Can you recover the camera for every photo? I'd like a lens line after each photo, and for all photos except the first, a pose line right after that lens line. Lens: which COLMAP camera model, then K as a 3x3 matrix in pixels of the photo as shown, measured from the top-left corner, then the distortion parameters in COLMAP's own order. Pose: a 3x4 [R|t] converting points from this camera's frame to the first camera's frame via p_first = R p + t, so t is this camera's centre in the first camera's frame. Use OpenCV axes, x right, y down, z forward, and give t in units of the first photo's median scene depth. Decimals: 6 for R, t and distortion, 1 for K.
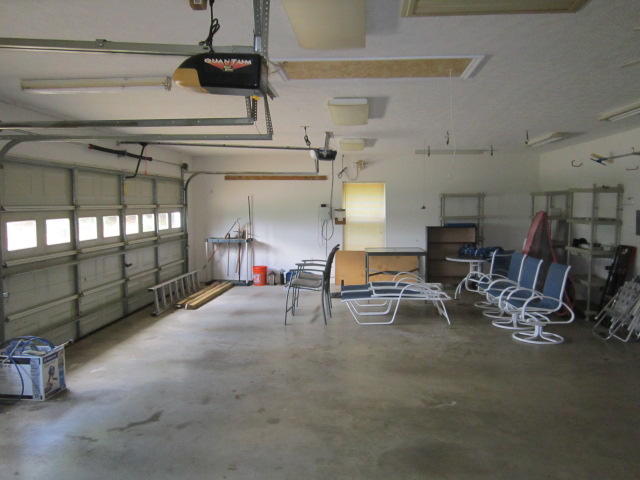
lens RADIAL K [[532.1, 0, 319.2], [0, 532.1, 243.0], [0, 0, 1]] dist [-0.039318, 0.008751]
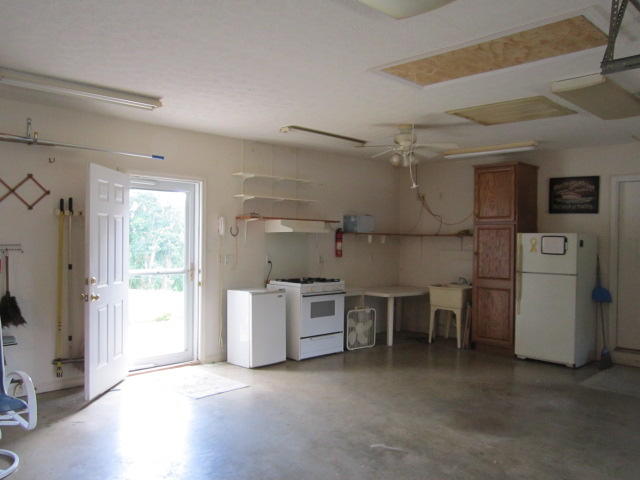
lens RADIAL K [[532.1, 0, 319.2], [0, 532.1, 243.0], [0, 0, 1]] dist [-0.039318, 0.008751]
pose [[-0.759281, -0.024033, 0.650318, -0.231374], [0.029056, 0.997069, 0.070772, -0.089363], [-0.650113, 0.072632, -0.756358, 1.731663]]
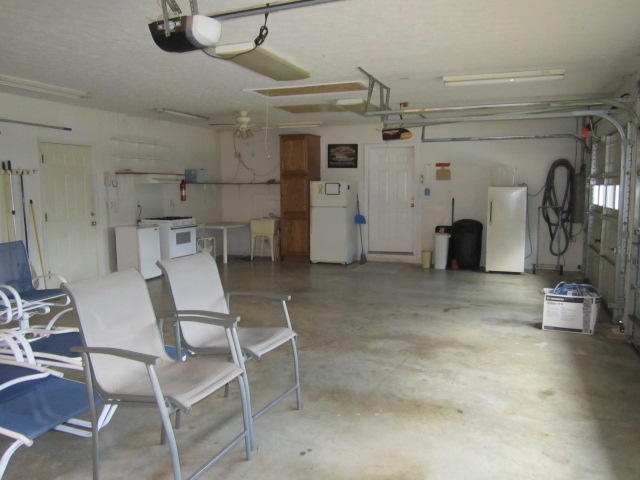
lens RADIAL K [[532.1, 0, 319.2], [0, 532.1, 243.0], [0, 0, 1]] dist [-0.039318, 0.008751]
pose [[-0.960333, -0.032233, 0.276987, -0.347234], [0.018239, 0.983909, 0.177736, -0.133487], [-0.278259, 0.175738, -0.944292, 2.342249]]
